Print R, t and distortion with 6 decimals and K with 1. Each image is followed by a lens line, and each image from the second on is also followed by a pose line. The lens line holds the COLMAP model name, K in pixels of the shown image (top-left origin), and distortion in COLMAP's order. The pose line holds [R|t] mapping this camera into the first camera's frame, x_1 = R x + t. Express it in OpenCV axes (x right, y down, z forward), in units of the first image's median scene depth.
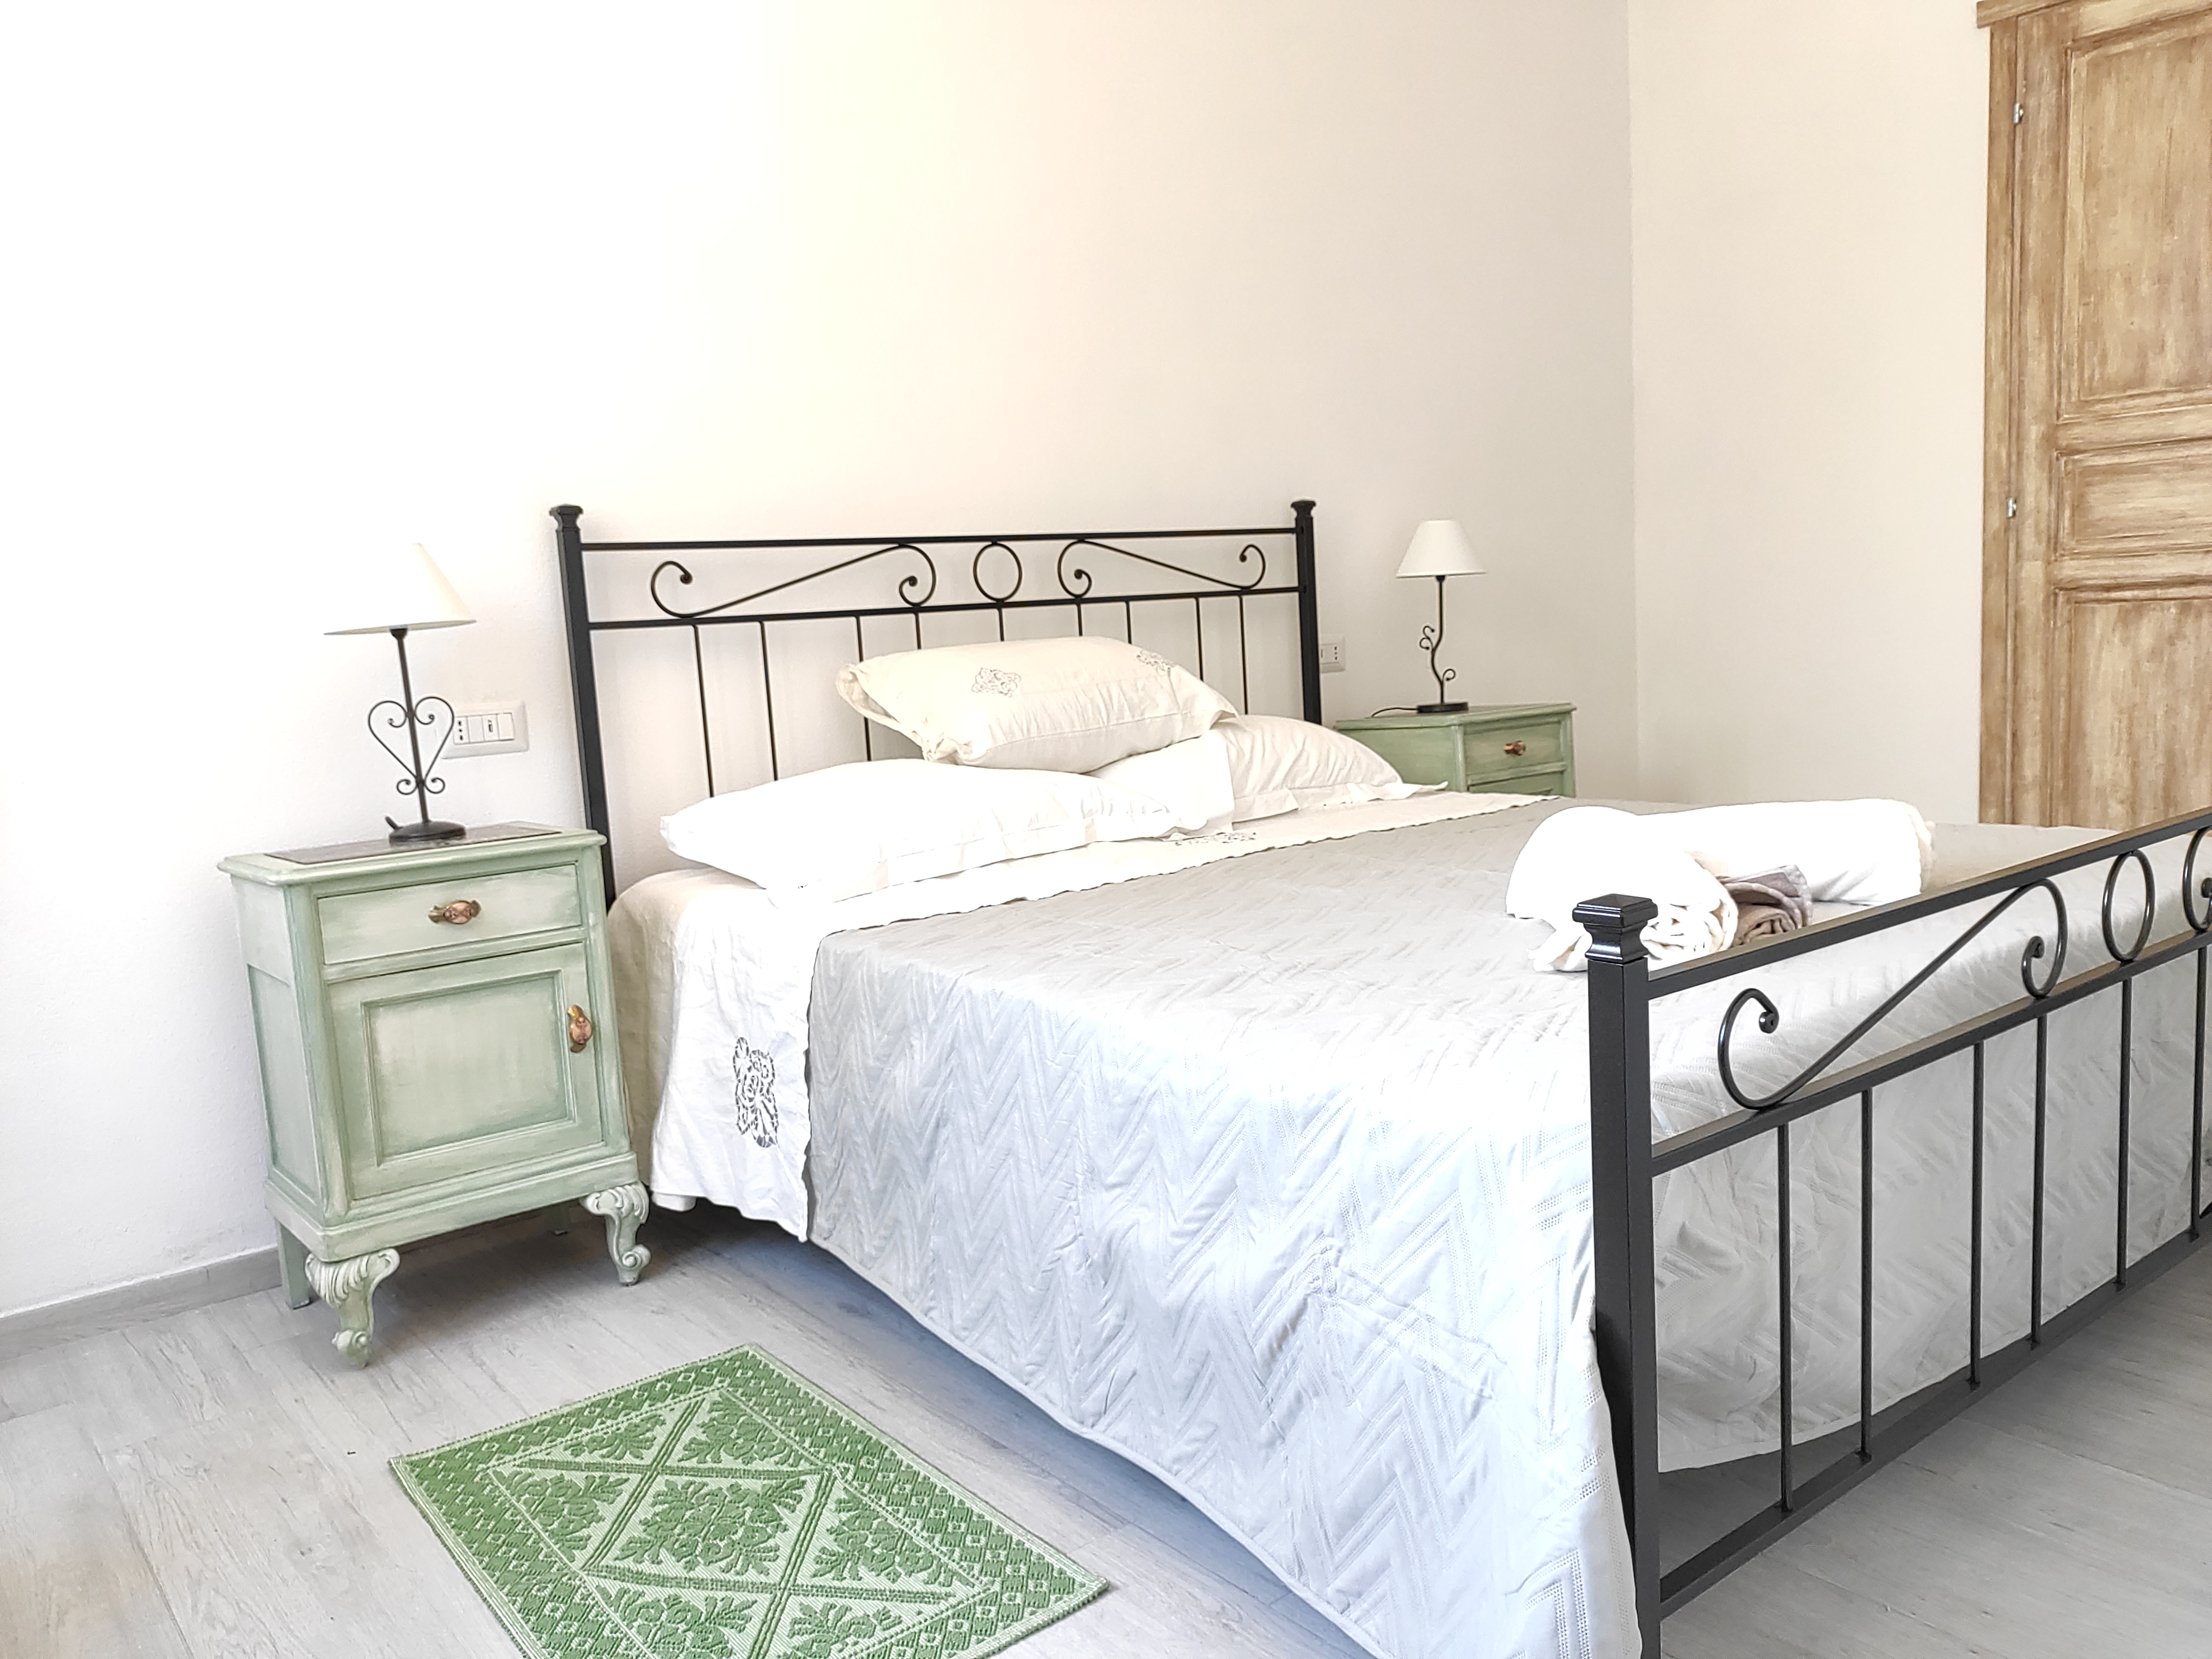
lens RADIAL K [[1662.0, 0, 1088.5], [0, 1662.0, 836.0], [0, 0, 1]] dist [0.036812, -0.039898]
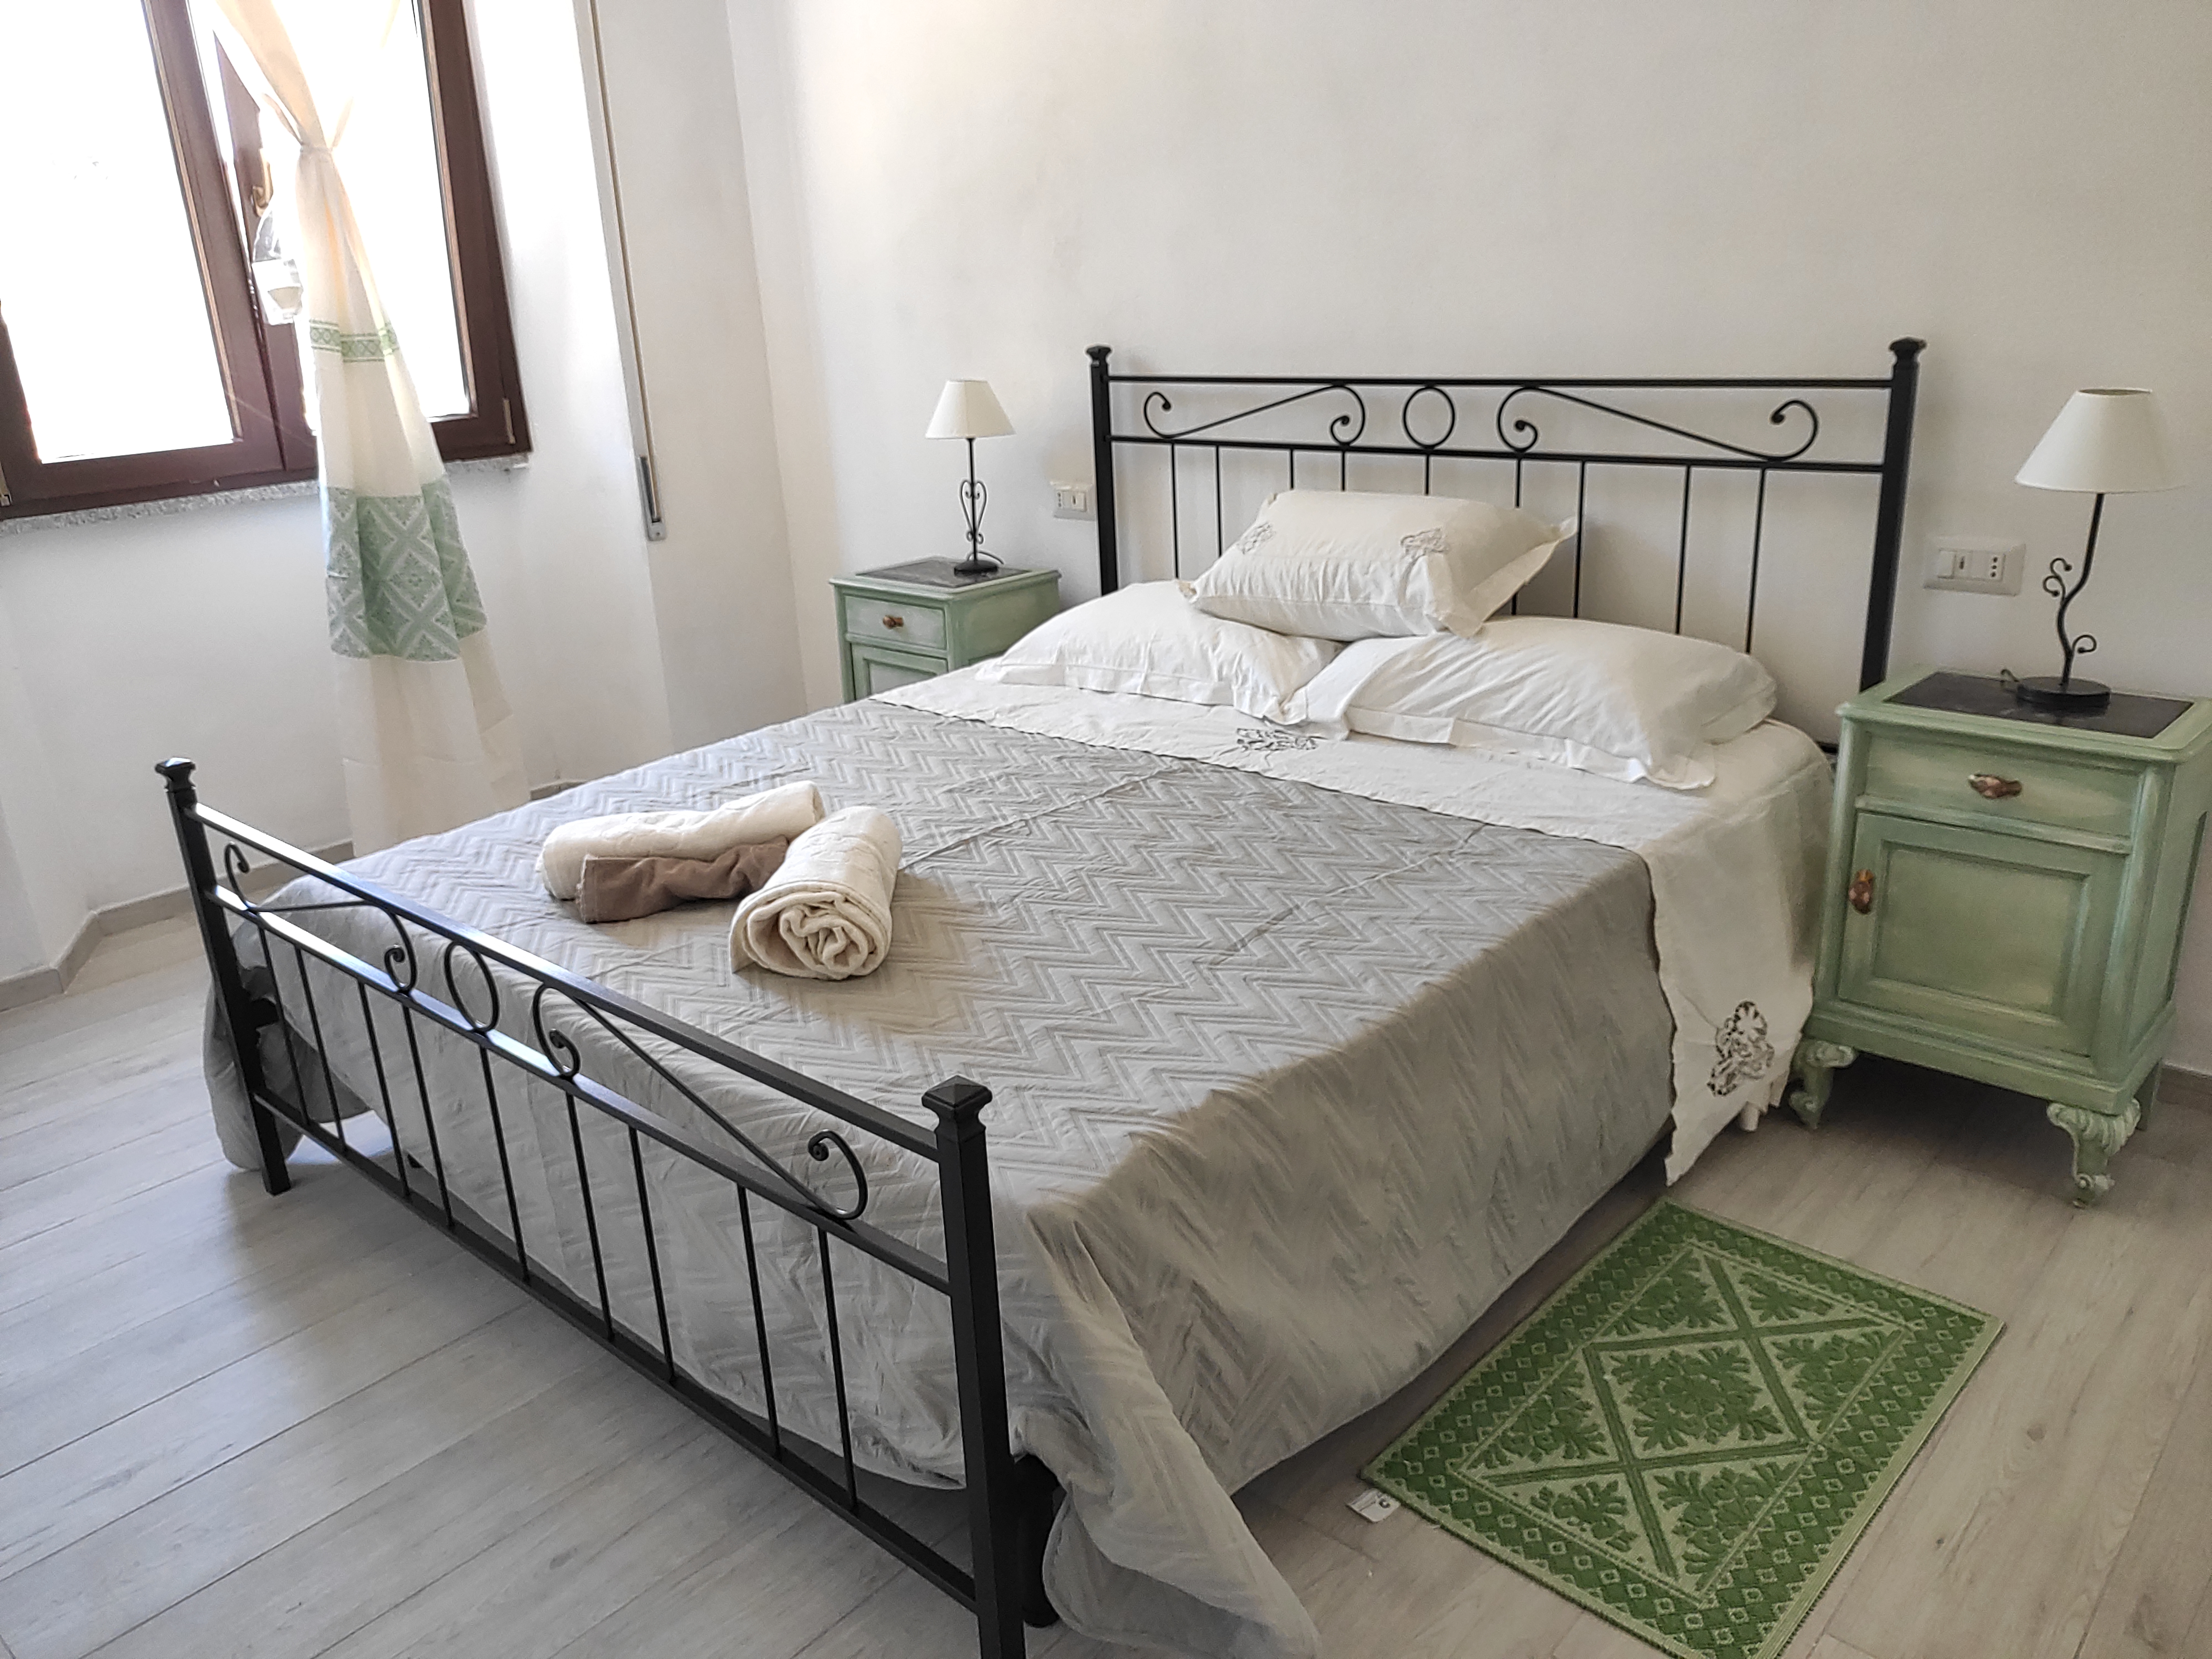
lens RADIAL K [[1668.0, 0, 1044.3], [0, 1668.0, 825.1], [0, 0, 1]] dist [0.000073, -0.002886]
pose [[0.152246, 0.351664, -0.923663, 1.245681], [-0.097767, 0.935332, 0.339993, -0.342818], [0.983495, 0.038541, 0.176782, 0.869027]]
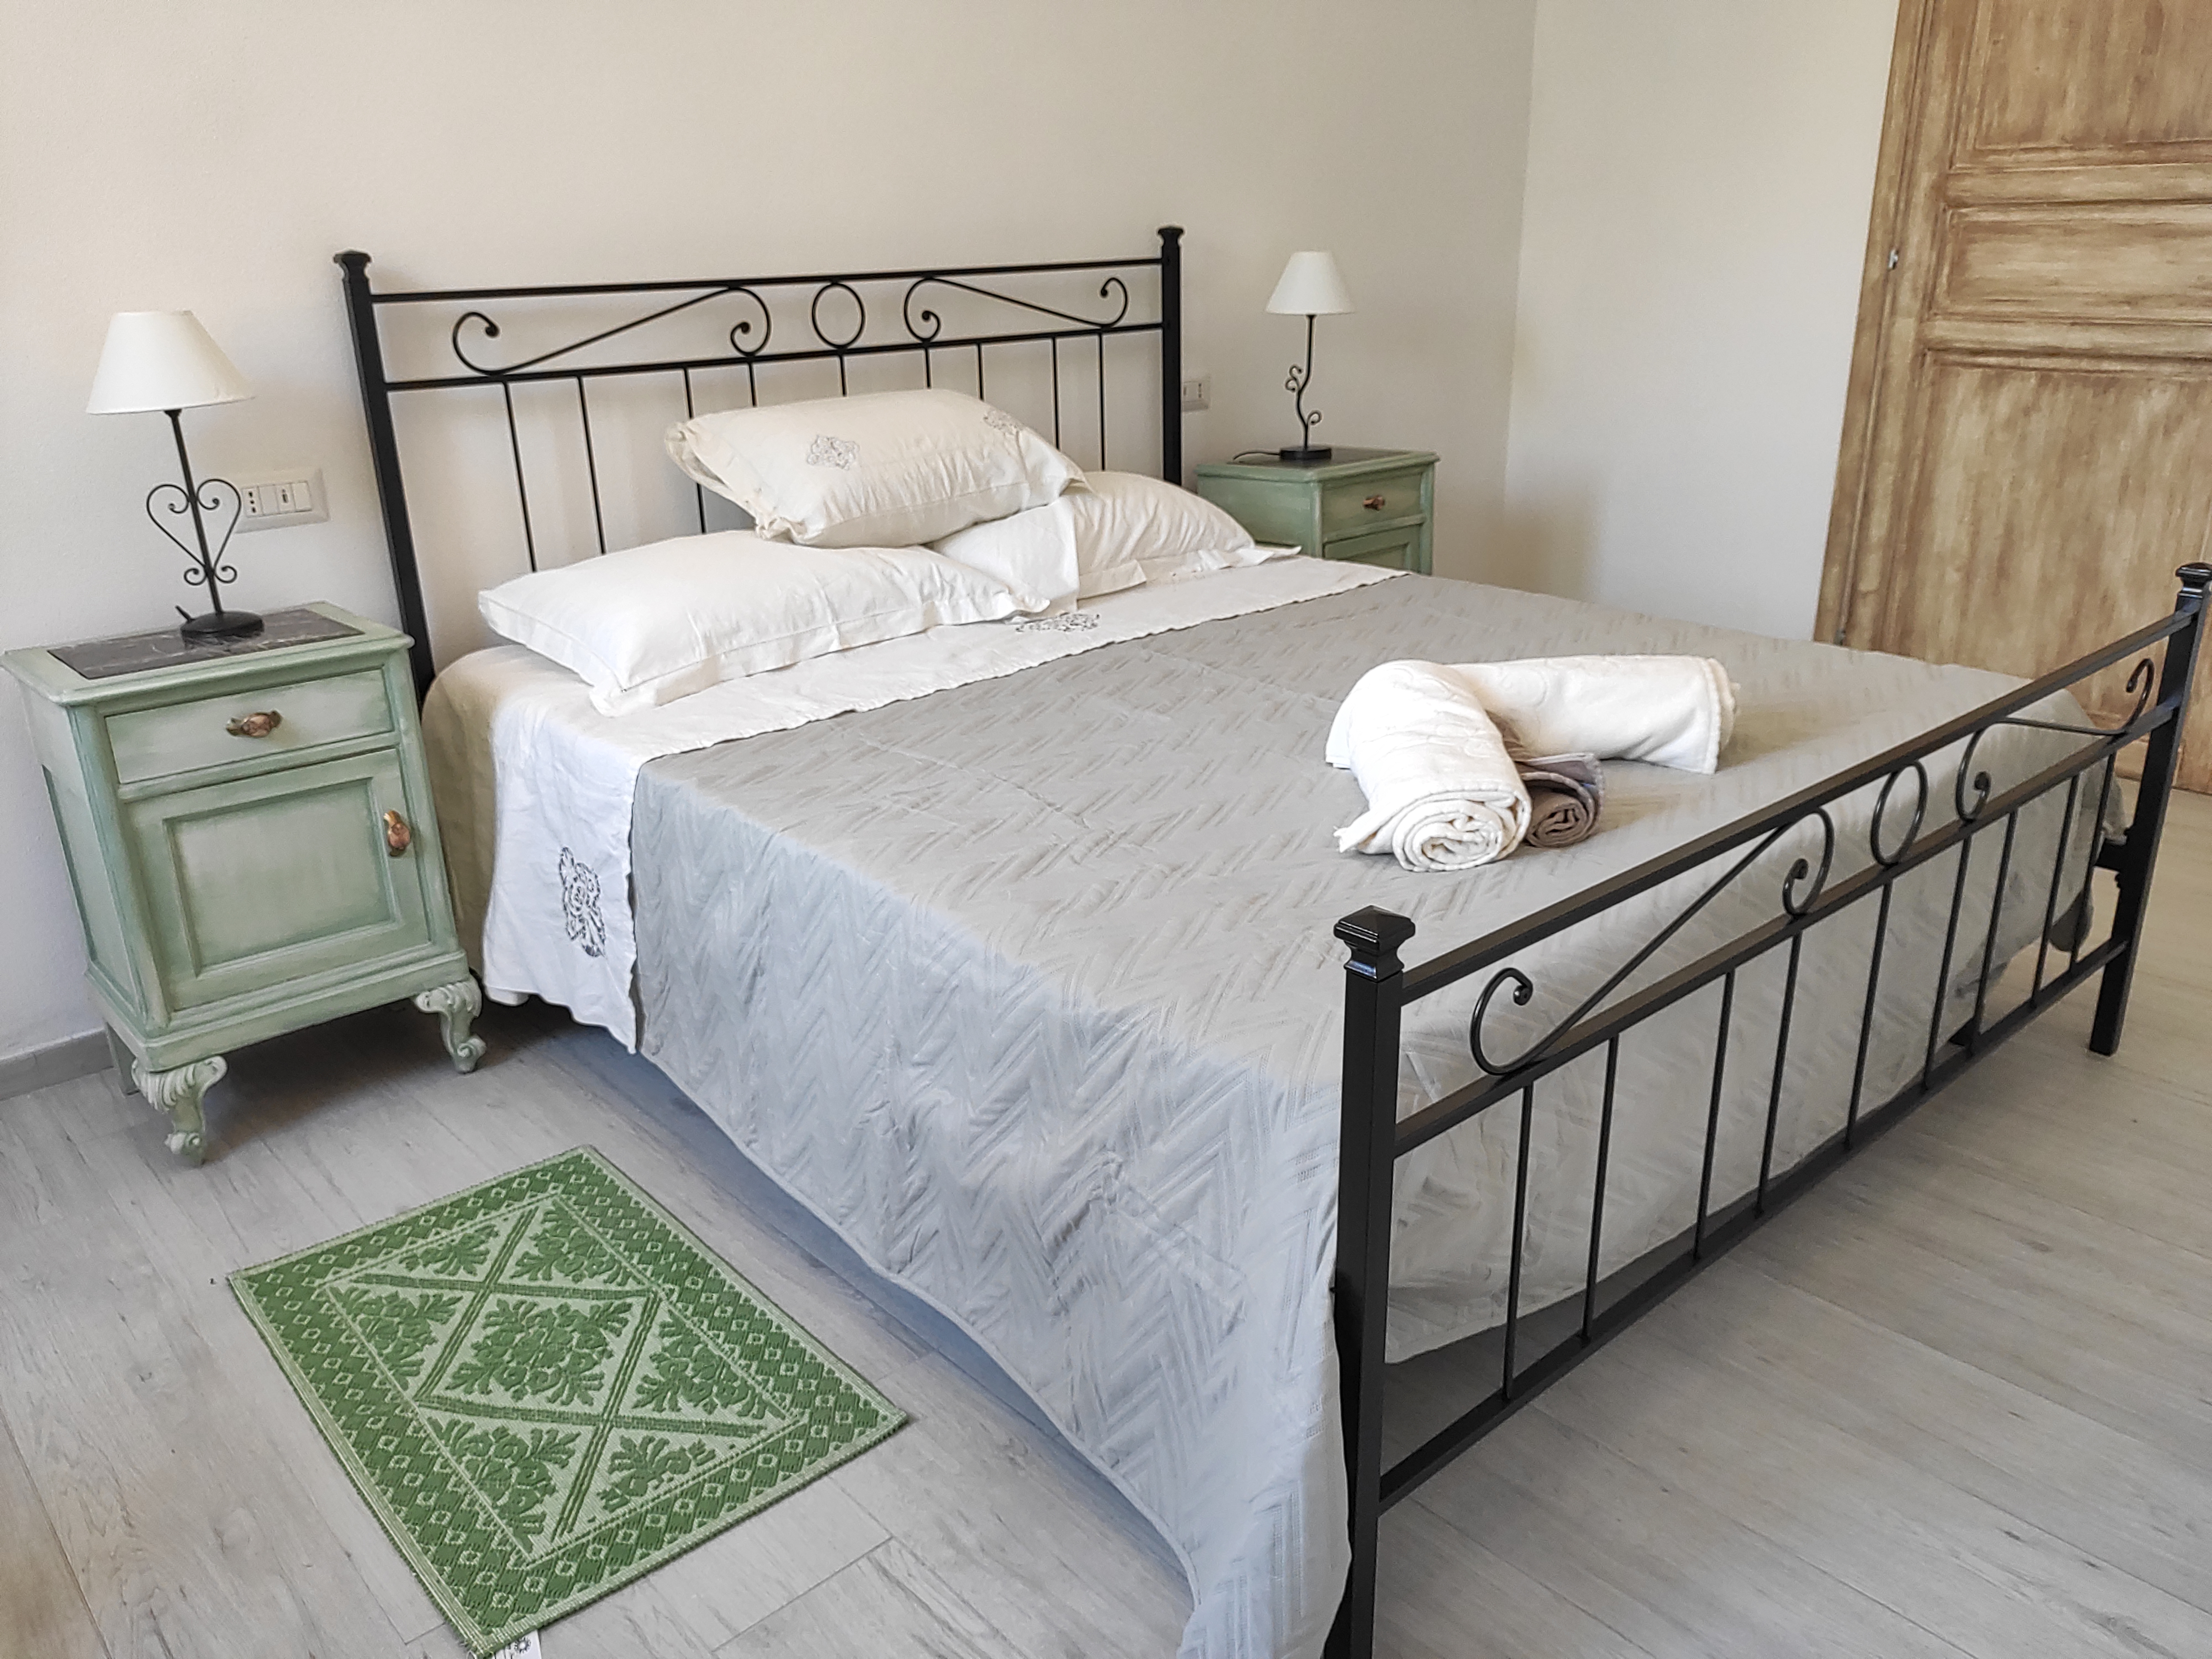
lens RADIAL K [[1662.0, 0, 1088.5], [0, 1662.0, 836.0], [0, 0, 1]] dist [0.036812, -0.039898]
pose [[0.997534, 0.012208, 0.069117, 0.035079], [-0.027264, 0.974821, 0.221315, -0.118557], [-0.064675, -0.222654, 0.972750, 0.013688]]
